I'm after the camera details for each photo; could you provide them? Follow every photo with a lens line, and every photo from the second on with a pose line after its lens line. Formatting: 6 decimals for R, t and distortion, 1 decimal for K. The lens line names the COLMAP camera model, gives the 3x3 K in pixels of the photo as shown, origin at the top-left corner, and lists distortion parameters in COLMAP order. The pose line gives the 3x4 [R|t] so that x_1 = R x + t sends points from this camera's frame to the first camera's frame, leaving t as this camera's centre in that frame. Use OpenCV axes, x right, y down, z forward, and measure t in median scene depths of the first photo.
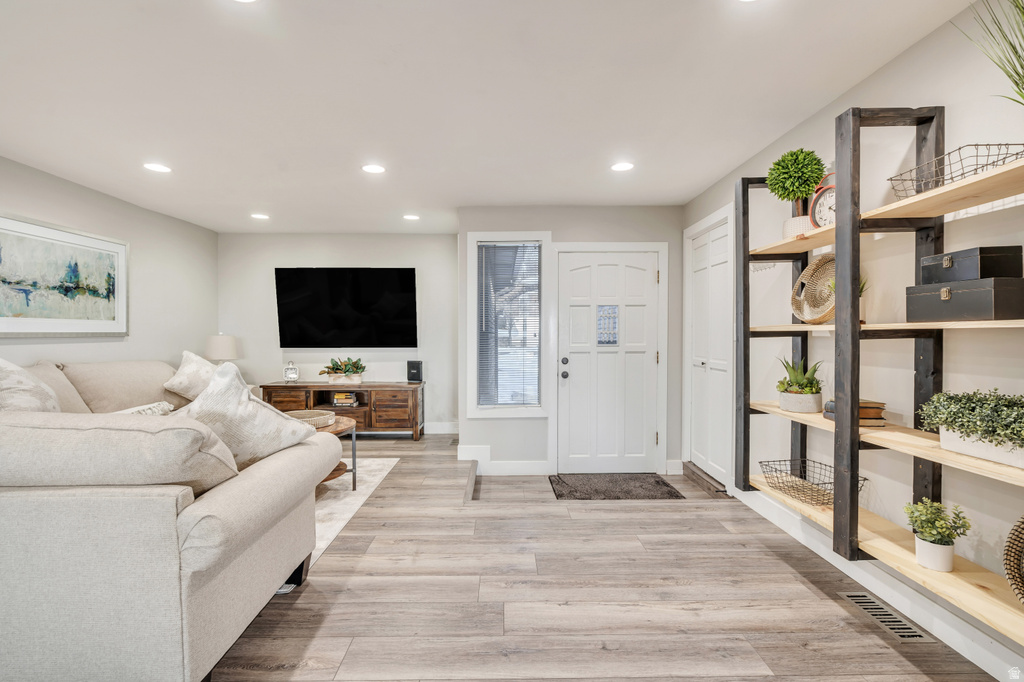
lens RADIAL K [[472.2, 0, 512.0], [0, 472.2, 341.0], [0, 0, 1]] dist [-0.001565, 0.000548]
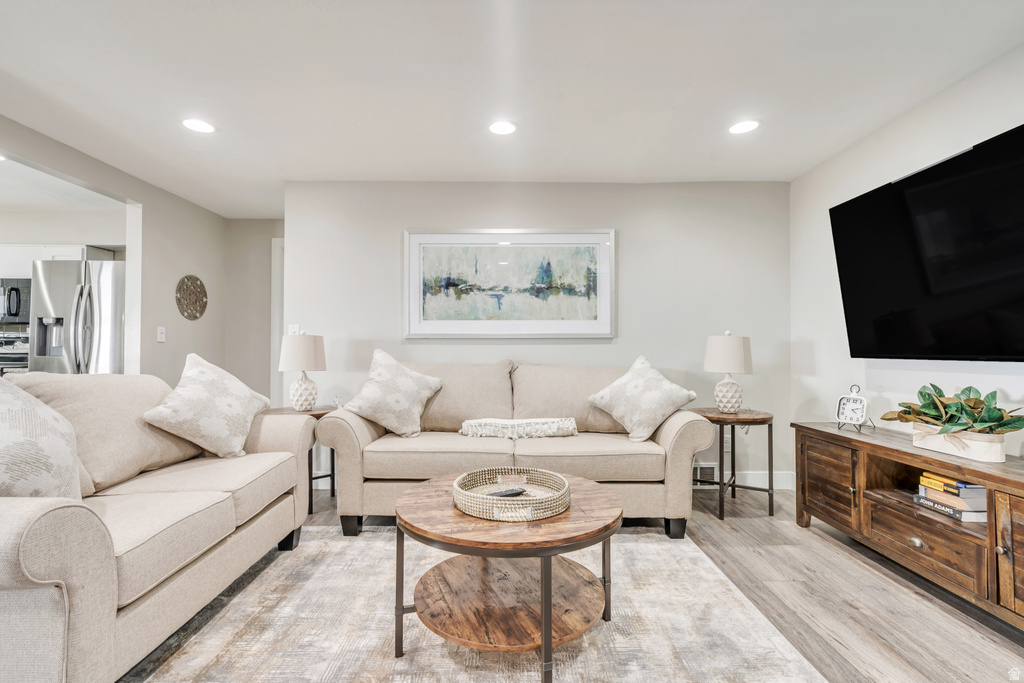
lens RADIAL K [[472.2, 0, 512.0], [0, 472.2, 341.5], [0, 0, 1]] dist [-0.001565, 0.000548]
pose [[-0.014974, -0.019859, -0.999691, 0.051244], [-0.015823, 0.999682, -0.019621, 0.017776], [0.999763, 0.015524, -0.015284, 0.906415]]
